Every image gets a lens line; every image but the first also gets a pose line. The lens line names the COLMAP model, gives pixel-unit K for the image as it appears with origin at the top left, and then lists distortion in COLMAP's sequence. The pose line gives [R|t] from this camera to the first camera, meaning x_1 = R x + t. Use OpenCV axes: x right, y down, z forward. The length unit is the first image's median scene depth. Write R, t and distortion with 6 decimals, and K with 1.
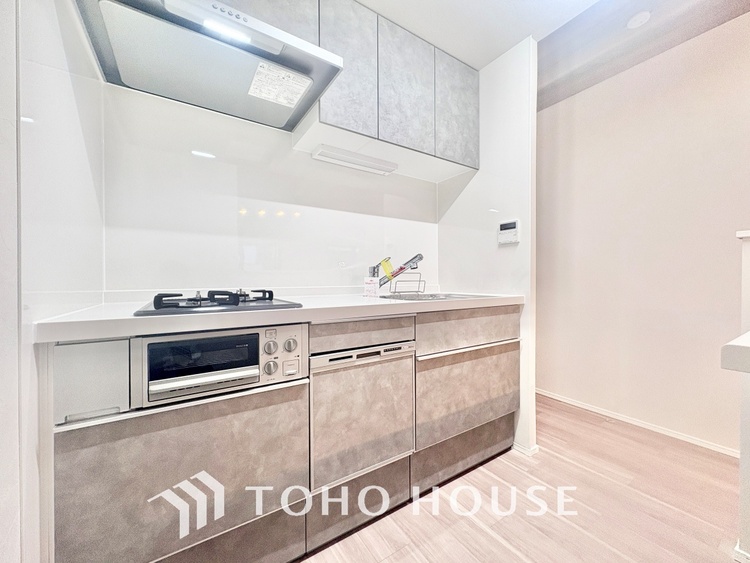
lens RADIAL K [[298.9, 0, 375.0], [0, 298.9, 281.5], [0, 0, 1]] dist [-0.000289, 0.000325]
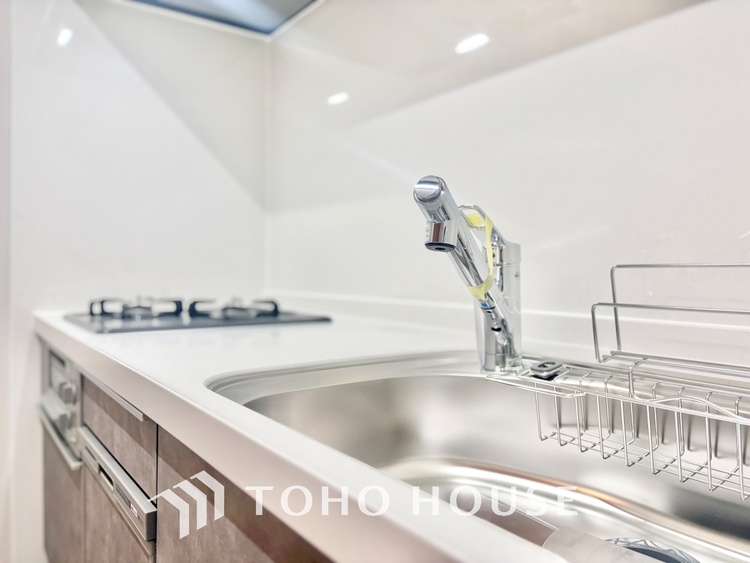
lens RADIAL K [[579.1, 0, 375.0], [0, 579.1, 281.5], [0, 0, 1]] dist [-0.001446, -0.000986]
pose [[0.052336, 0.020881, -0.998411, 0.618731], [-0.013325, 0.999707, 0.020210, -0.031667], [0.998541, 0.012246, 0.052599, 1.057714]]
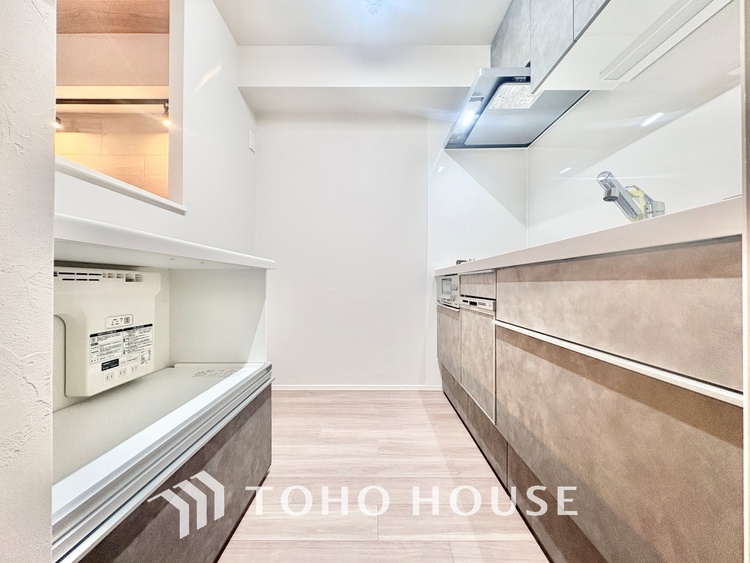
lens RADIAL K [[298.9, 0, 375.0], [0, 298.9, 281.5], [0, 0, 1]] dist [-0.000289, 0.000325]
pose [[-0.550917, -0.006994, -0.834531, 0.958549], [-0.004855, 0.999975, -0.005175, 0.131785], [0.834546, 0.001200, -0.550937, 1.067483]]
